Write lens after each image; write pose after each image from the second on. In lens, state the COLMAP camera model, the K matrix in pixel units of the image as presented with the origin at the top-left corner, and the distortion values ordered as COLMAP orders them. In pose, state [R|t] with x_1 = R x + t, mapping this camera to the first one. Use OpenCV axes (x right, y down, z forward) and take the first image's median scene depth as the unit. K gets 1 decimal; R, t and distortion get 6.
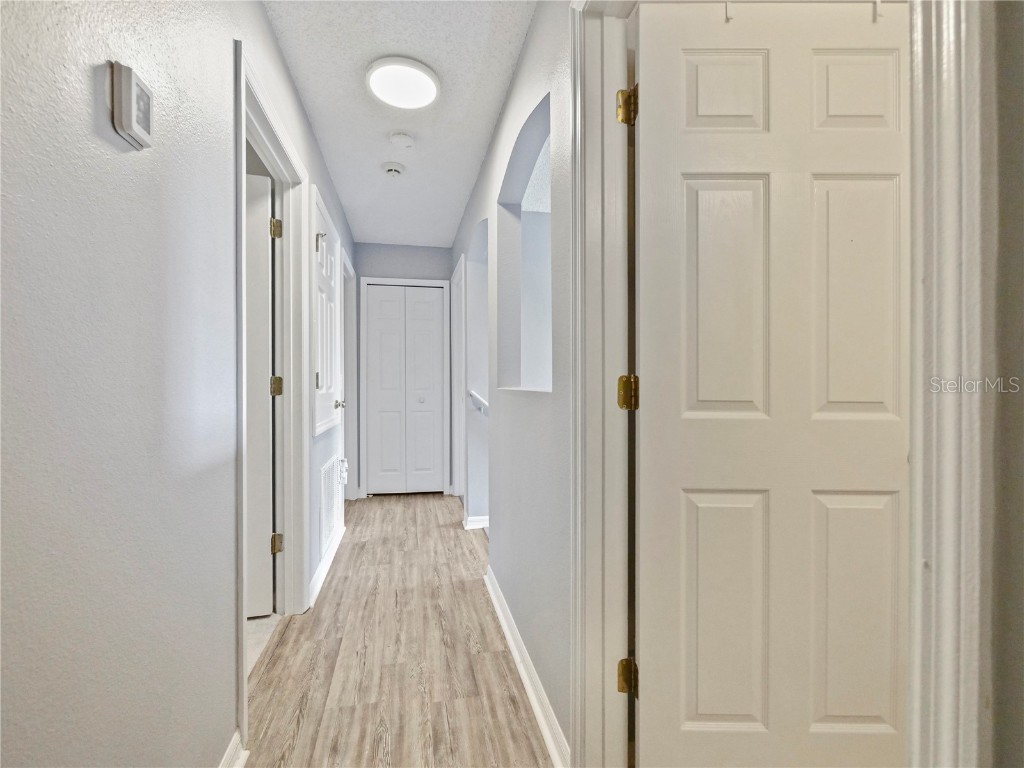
lens RADIAL K [[409.2, 0, 512.0], [0, 409.2, 384.0], [0, 0, 1]] dist [-0.001084, -0.000216]
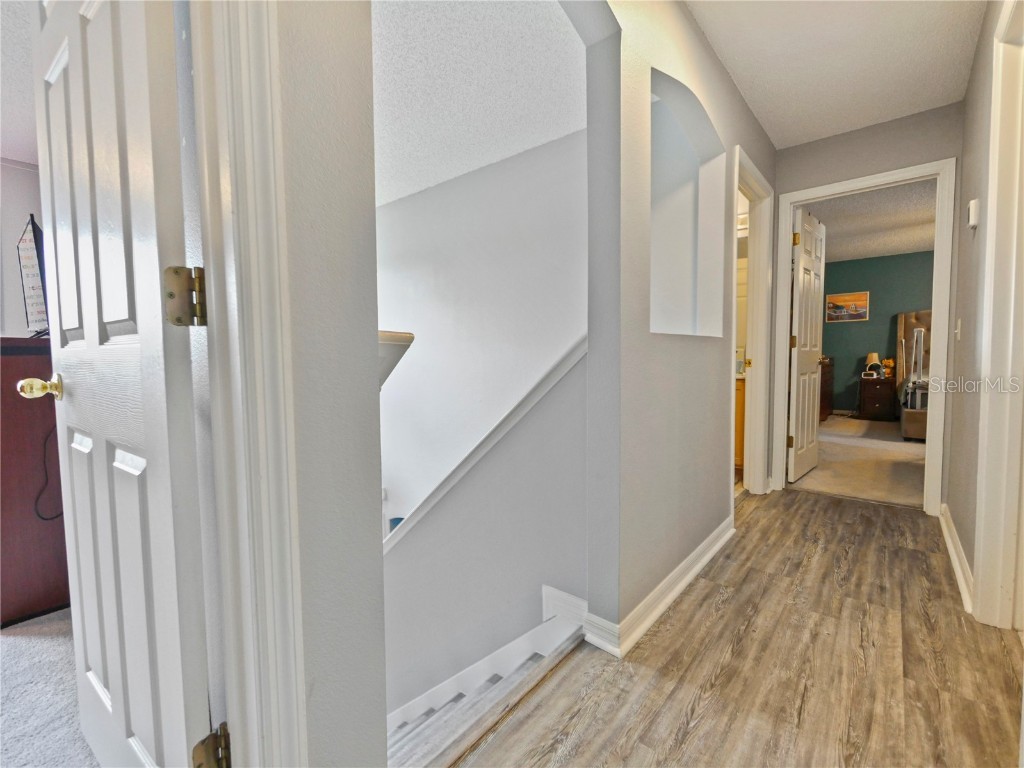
lens RADIAL K [[409.2, 0, 512.0], [0, 409.2, 384.0], [0, 0, 1]] dist [-0.001084, -0.000216]
pose [[-0.538621, -0.069039, 0.839715, -0.611670], [0.003926, 0.996421, 0.084441, 0.043501], [-0.842539, 0.048778, -0.536422, 1.942364]]
